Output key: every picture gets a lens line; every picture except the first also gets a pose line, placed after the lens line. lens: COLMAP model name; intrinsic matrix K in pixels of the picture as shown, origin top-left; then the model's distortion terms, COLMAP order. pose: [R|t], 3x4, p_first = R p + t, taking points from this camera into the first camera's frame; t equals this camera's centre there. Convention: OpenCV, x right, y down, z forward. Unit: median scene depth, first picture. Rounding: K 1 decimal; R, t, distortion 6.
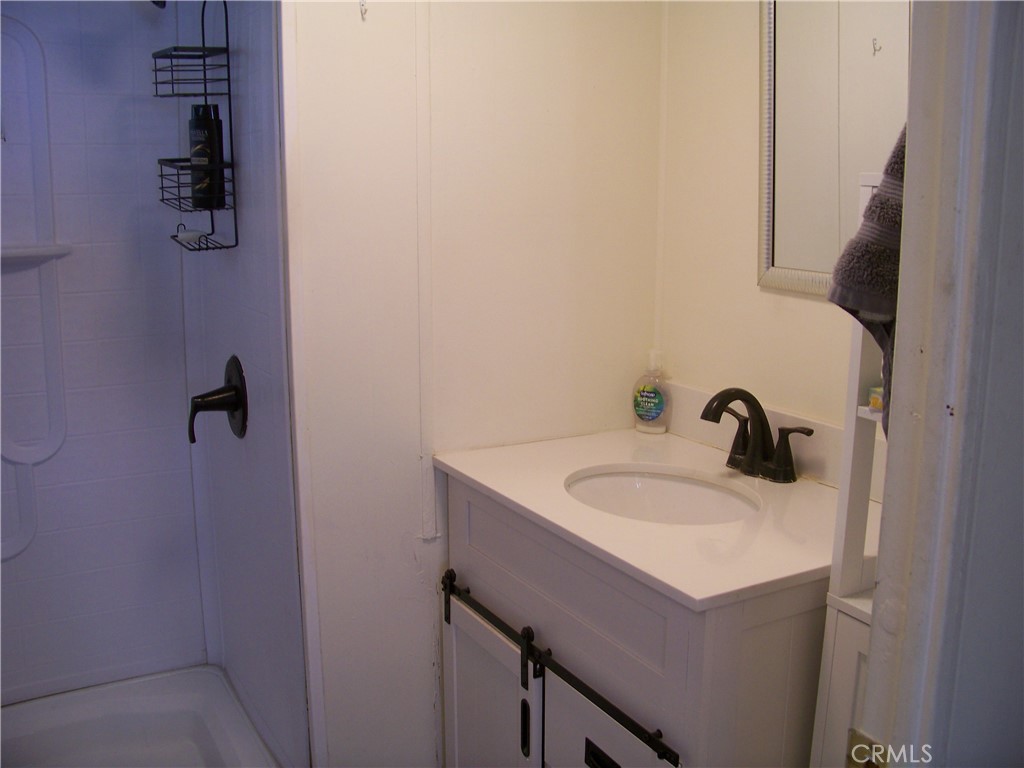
lens RADIAL K [[1006.1, 0, 524.3], [0, 1006.1, 377.6], [0, 0, 1]] dist [-0.262699, 0.355802]
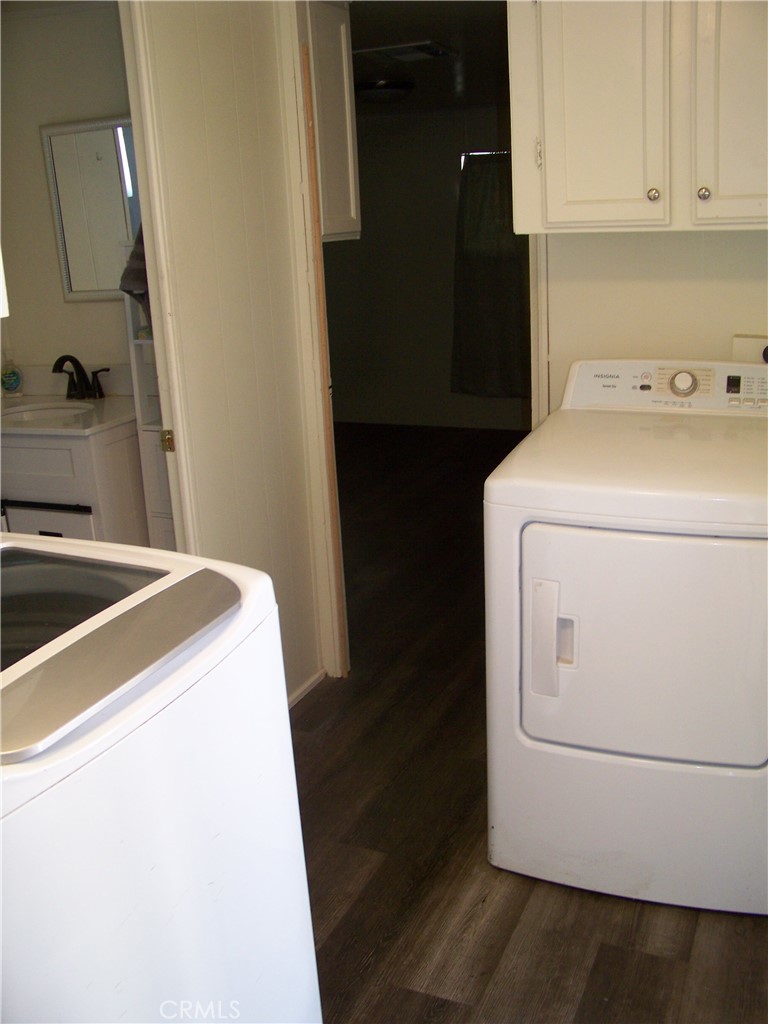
lens RADIAL K [[1006.1, 0, 384.0], [0, 1006.1, 512.0], [0, 0, 1]] dist [-0.262699, 0.355802]
pose [[0.806330, -0.216445, 0.550439, -0.396481], [0.167517, 0.976102, 0.138431, 0.148225], [-0.567247, -0.019413, 0.823319, -0.907632]]
